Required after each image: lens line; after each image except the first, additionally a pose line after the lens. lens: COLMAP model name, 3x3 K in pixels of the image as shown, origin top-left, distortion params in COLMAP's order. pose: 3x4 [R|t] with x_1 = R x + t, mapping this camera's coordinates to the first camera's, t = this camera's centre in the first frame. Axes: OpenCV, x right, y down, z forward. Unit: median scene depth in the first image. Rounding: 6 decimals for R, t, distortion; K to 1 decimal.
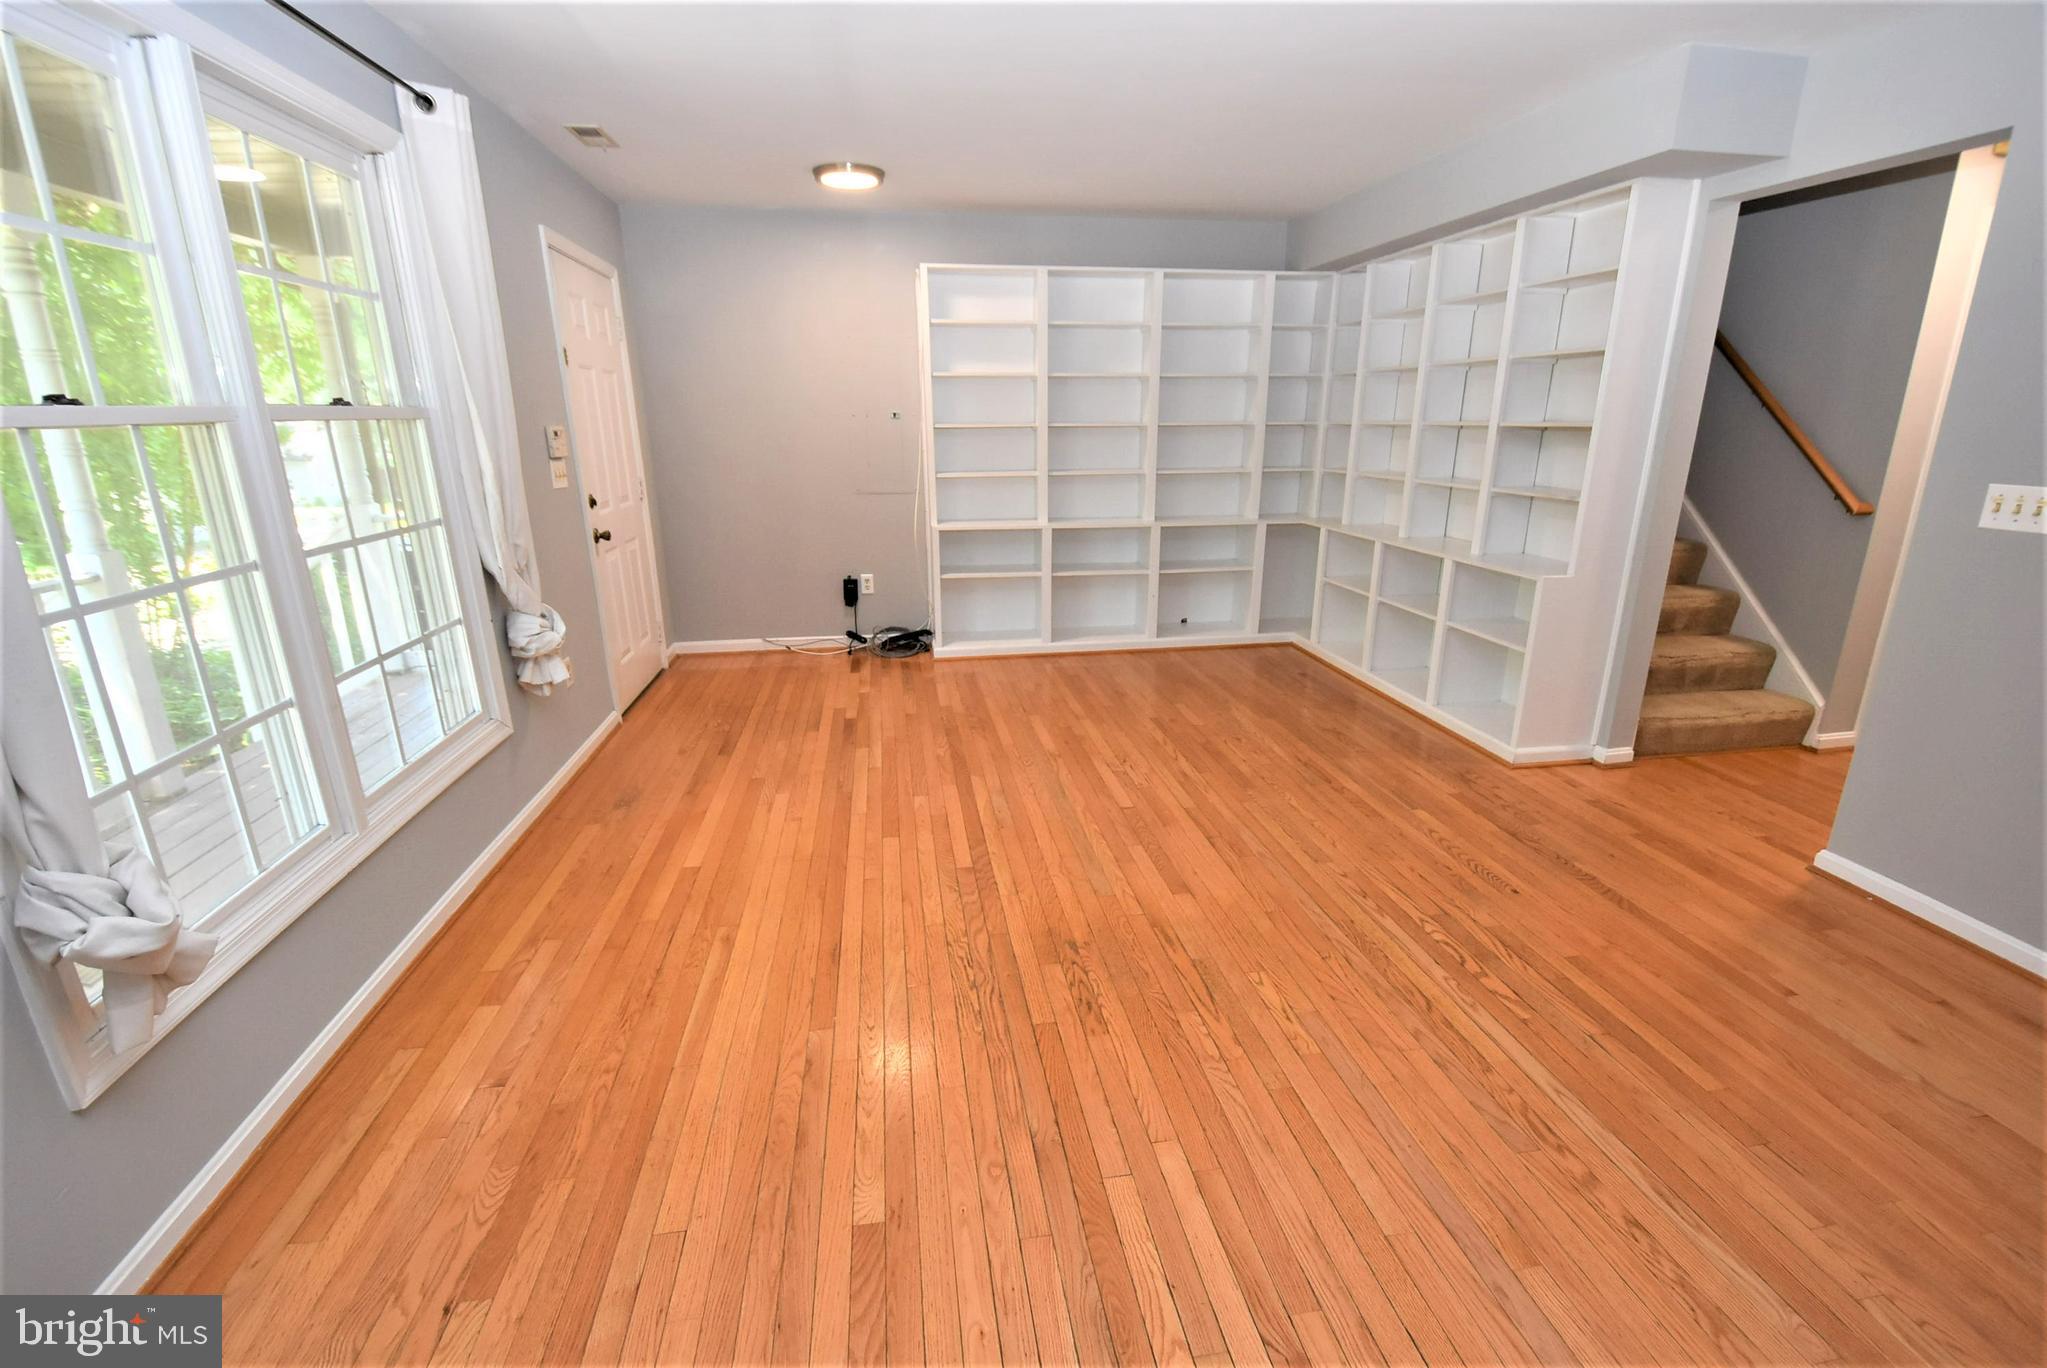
lens RADIAL K [[901.5, 0, 1020.4], [0, 901.5, 681.2], [0, 0, 1]] dist [0.007978, -0.017074]
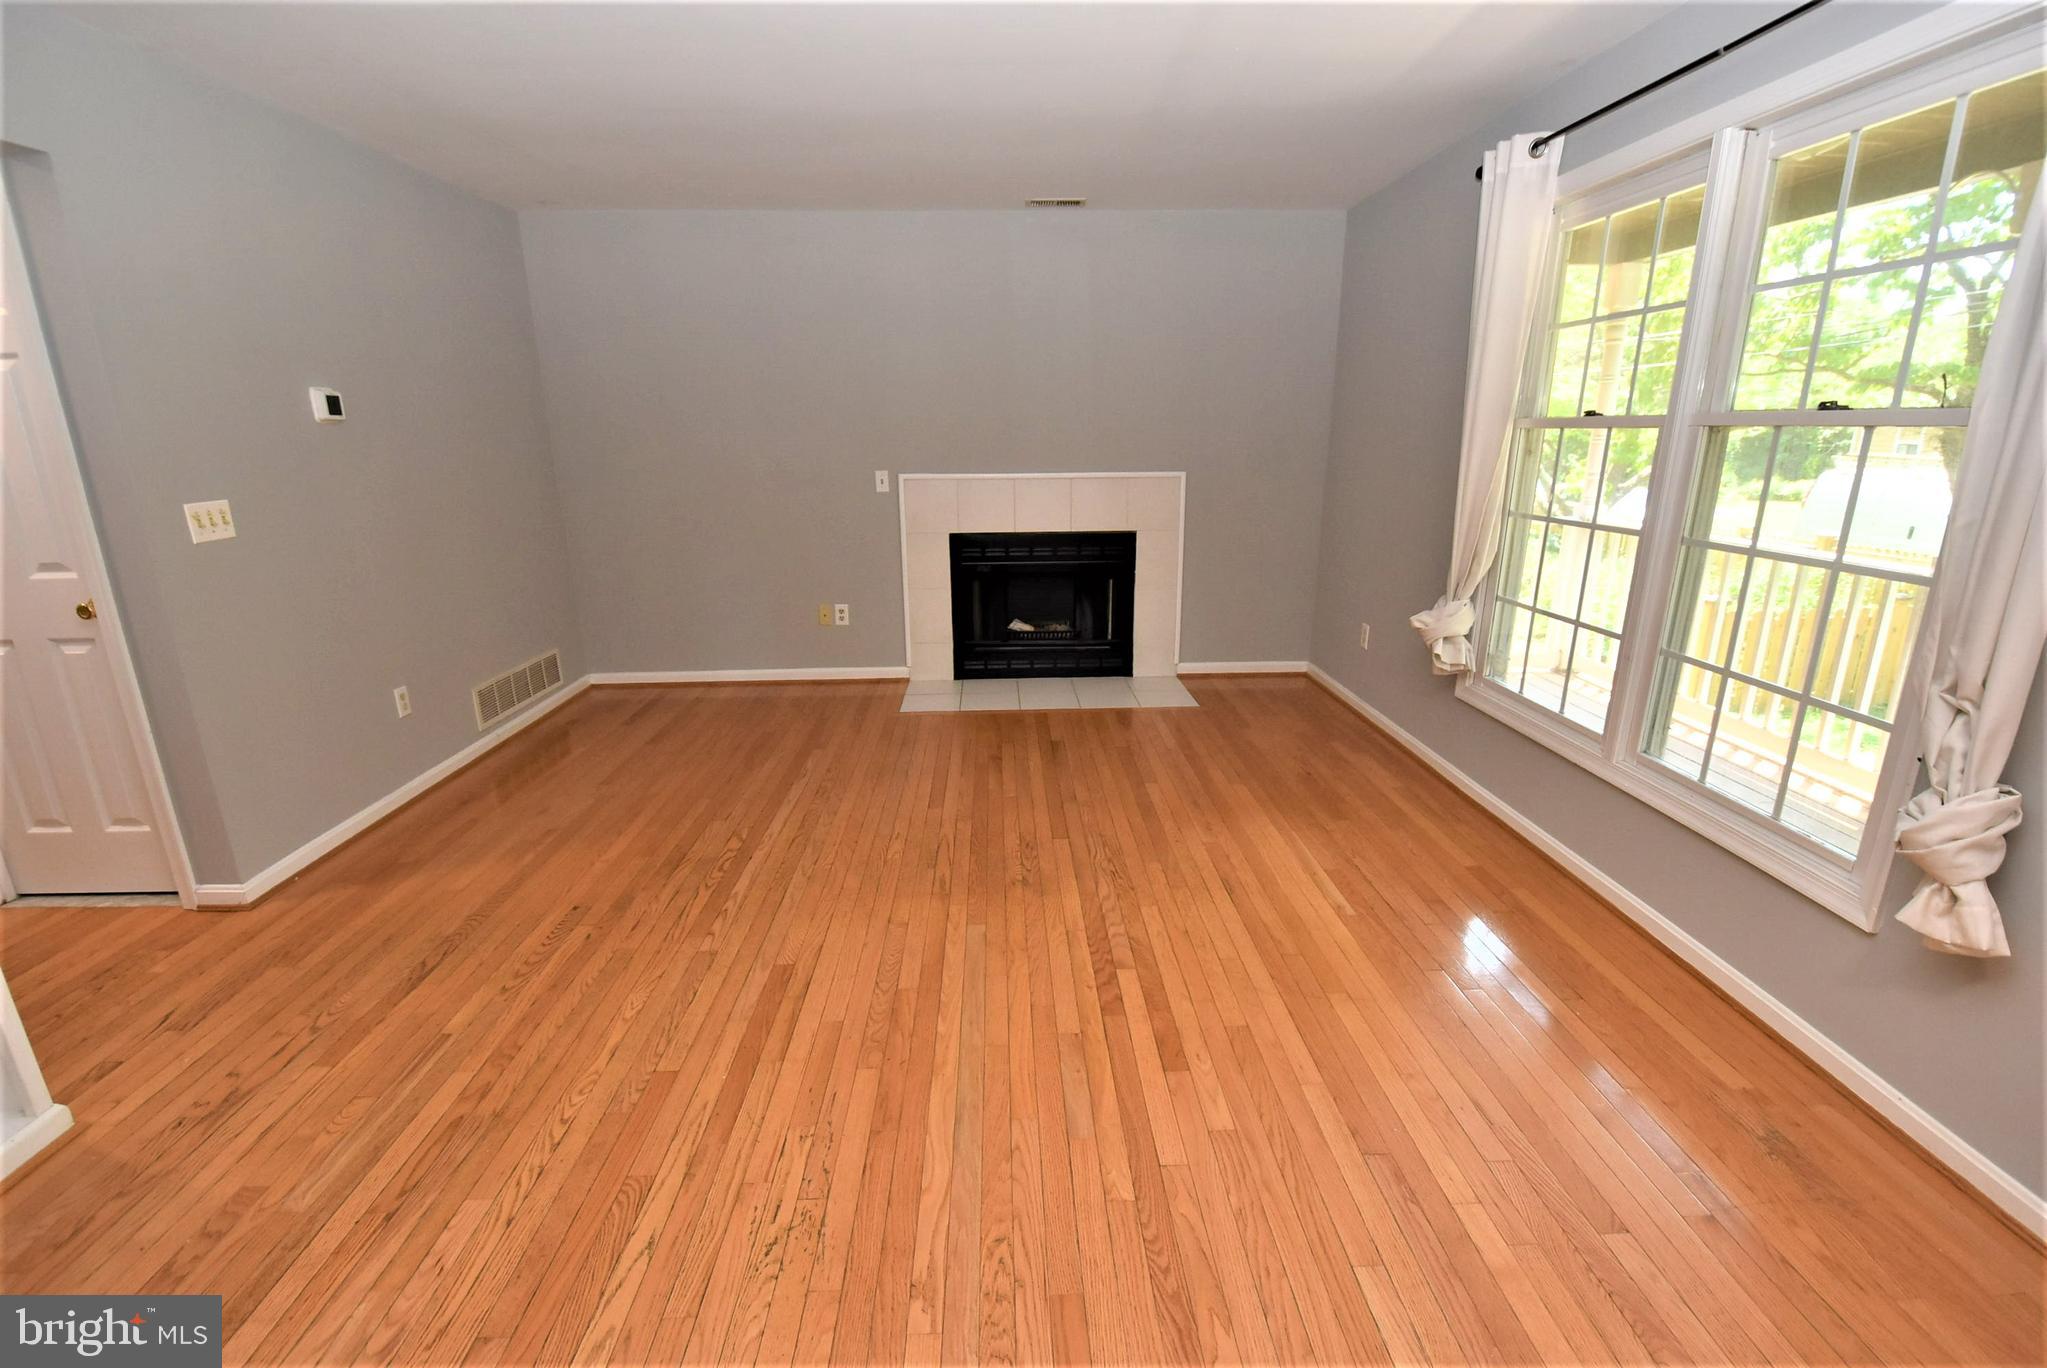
lens RADIAL K [[901.5, 0, 1029.5], [0, 901.5, 699.0], [0, 0, 1]] dist [0.007978, -0.017074]
pose [[-0.993751, -0.014730, 0.110645, -0.065176], [0.047134, 0.843167, 0.535582, -0.478322], [-0.101182, 0.537450, -0.837203, 1.656616]]
